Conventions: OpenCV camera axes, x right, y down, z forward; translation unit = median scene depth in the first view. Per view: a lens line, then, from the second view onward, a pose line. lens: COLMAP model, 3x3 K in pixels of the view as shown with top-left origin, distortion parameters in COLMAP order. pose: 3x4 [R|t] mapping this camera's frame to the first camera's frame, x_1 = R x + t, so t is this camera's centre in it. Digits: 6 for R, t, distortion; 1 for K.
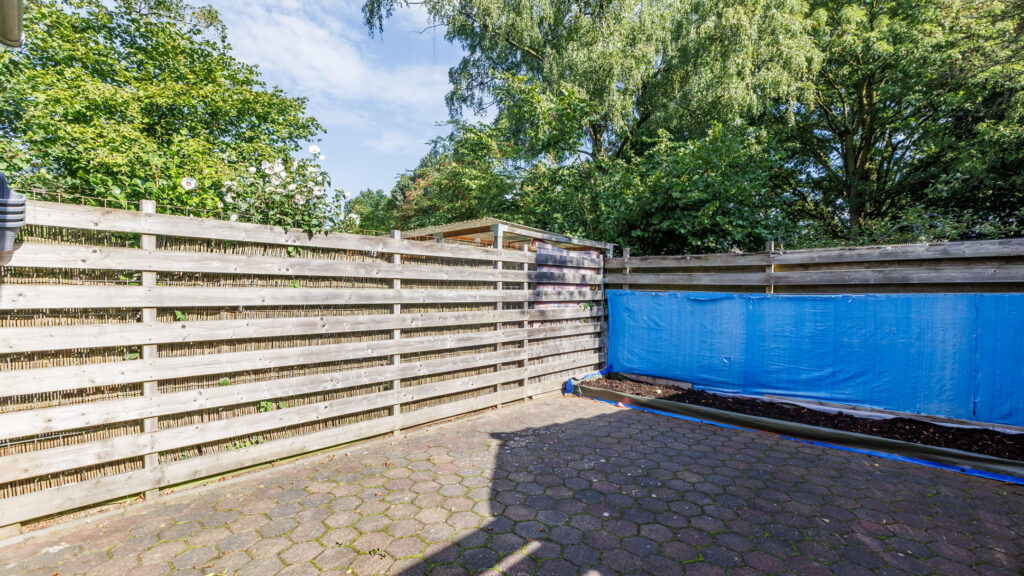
lens RADIAL K [[456.2, 0, 507.1], [0, 456.2, 292.0], [0, 0, 1]] dist [0.002267, 0.001266]
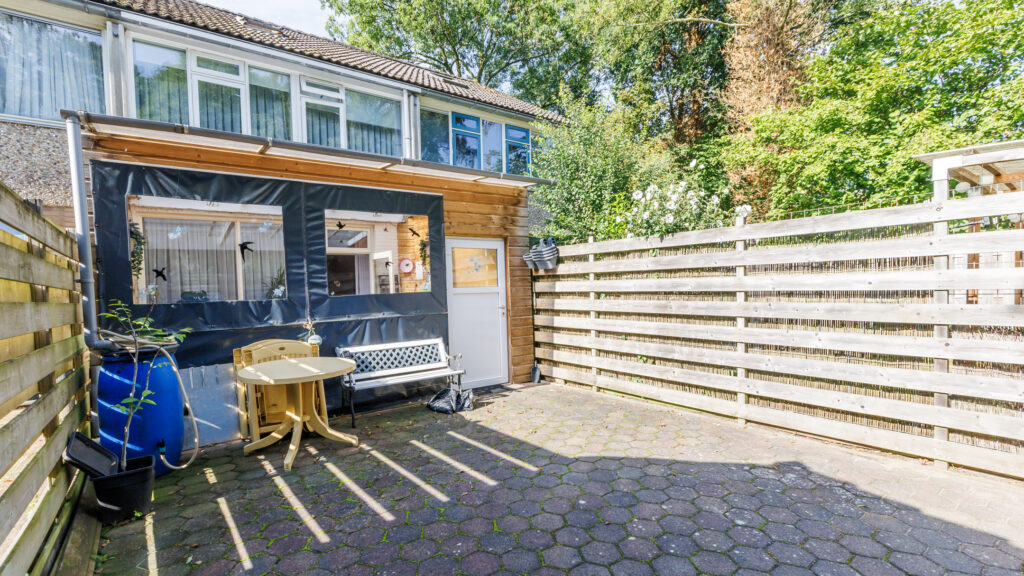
lens RADIAL K [[456.2, 0, 511.7], [0, 456.2, 293.0], [0, 0, 1]] dist [0.002267, 0.001266]
pose [[-0.156216, 0.016927, -0.987578, 1.066637], [0.026259, 0.999571, 0.012979, 0.004672], [0.987374, -0.023905, -0.156594, 0.876535]]
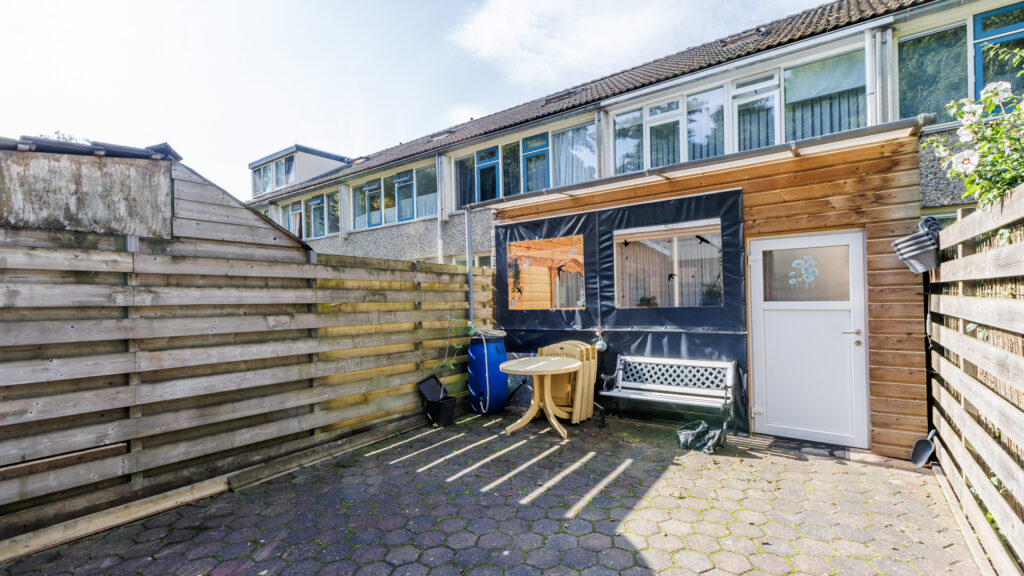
lens RADIAL K [[456.2, 0, 521.0], [0, 456.2, 294.2], [0, 0, 1]] dist [0.002267, 0.001266]
pose [[-0.988642, 0.017547, -0.149263, 0.272773], [0.019080, 0.999779, -0.008844, -0.023601], [0.149074, -0.011591, -0.988758, 1.660439]]
